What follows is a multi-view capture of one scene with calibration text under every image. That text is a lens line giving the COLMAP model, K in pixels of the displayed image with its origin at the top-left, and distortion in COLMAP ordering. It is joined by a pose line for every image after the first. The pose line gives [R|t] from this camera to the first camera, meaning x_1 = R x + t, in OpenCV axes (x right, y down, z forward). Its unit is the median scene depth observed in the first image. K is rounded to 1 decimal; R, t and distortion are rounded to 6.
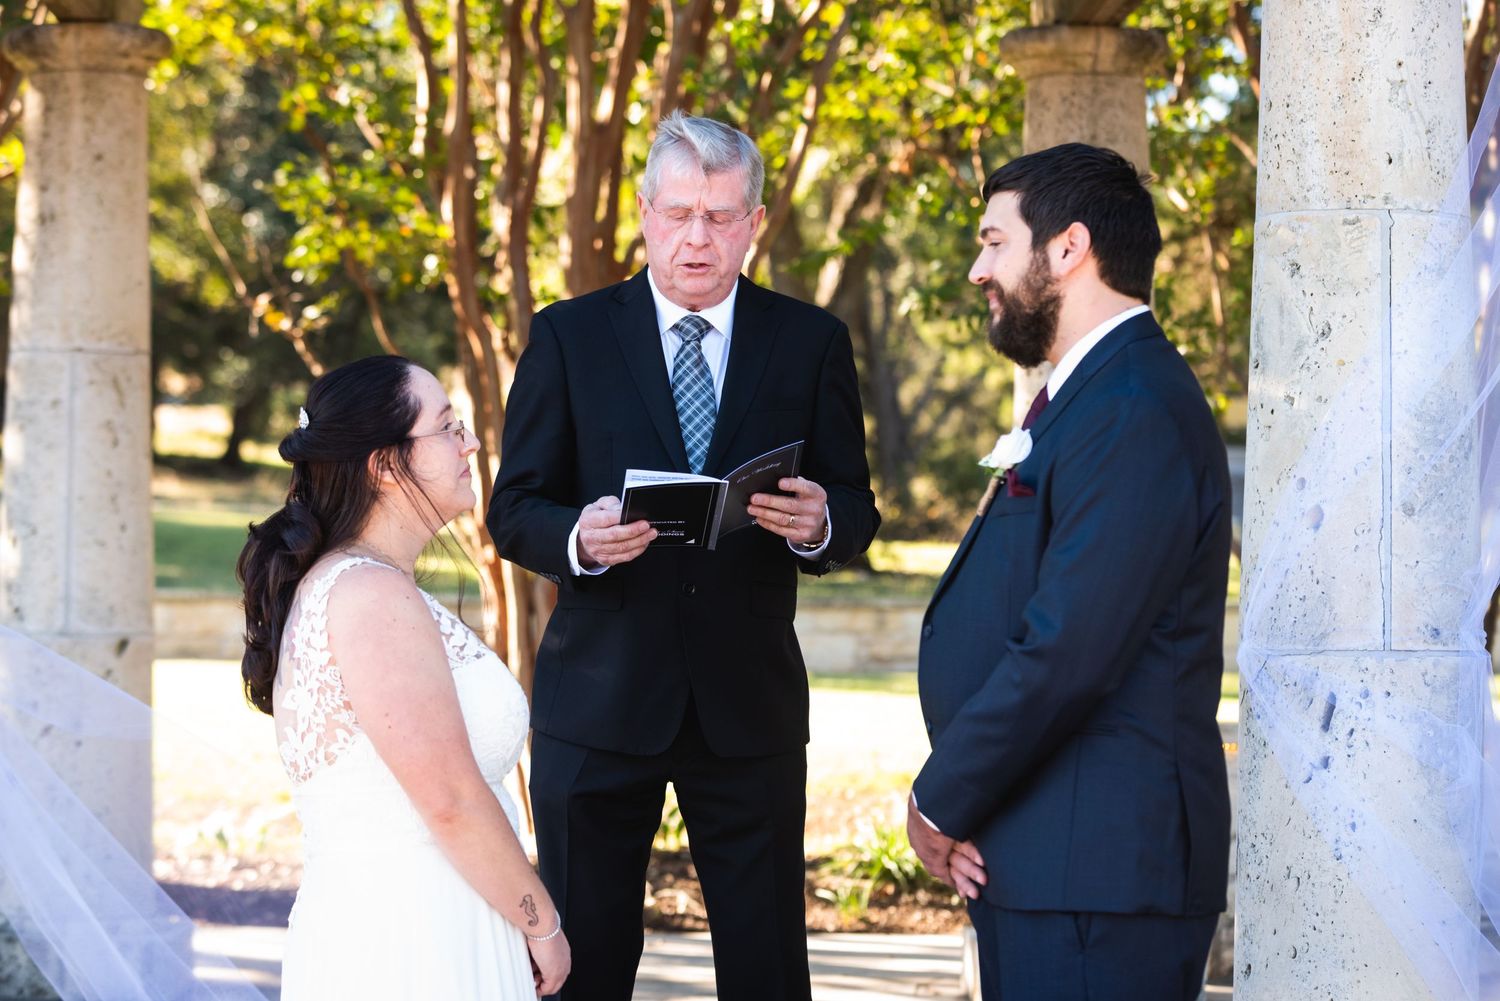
lens RADIAL K [[3882.7, 0, 750.0], [0, 3882.7, 500.5], [0, 0, 1]] dist [-0.469076, 0.171107]
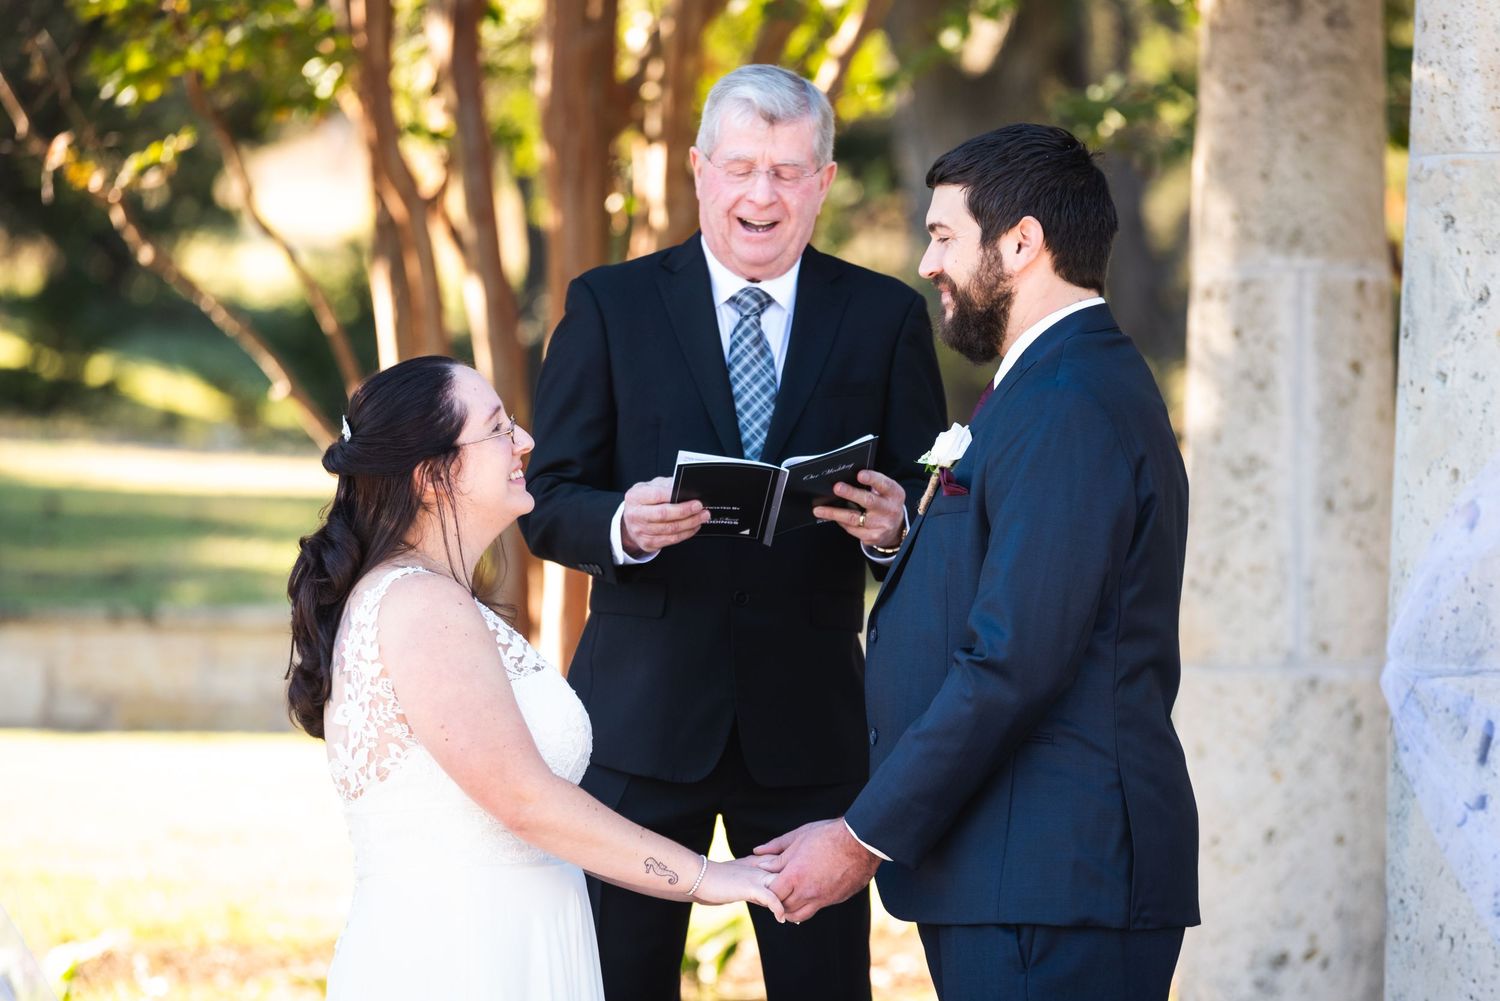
lens RADIAL K [[8054.2, 0, 750.0], [0, 8054.2, 500.5], [0, 0, 1]] dist [0.091211, -14.599114]
pose [[0.999995, -0.000797, -0.003133, -0.007317], [0.000833, 0.999937, 0.011215, -0.018977], [0.003124, -0.011217, 0.999932, -0.789141]]
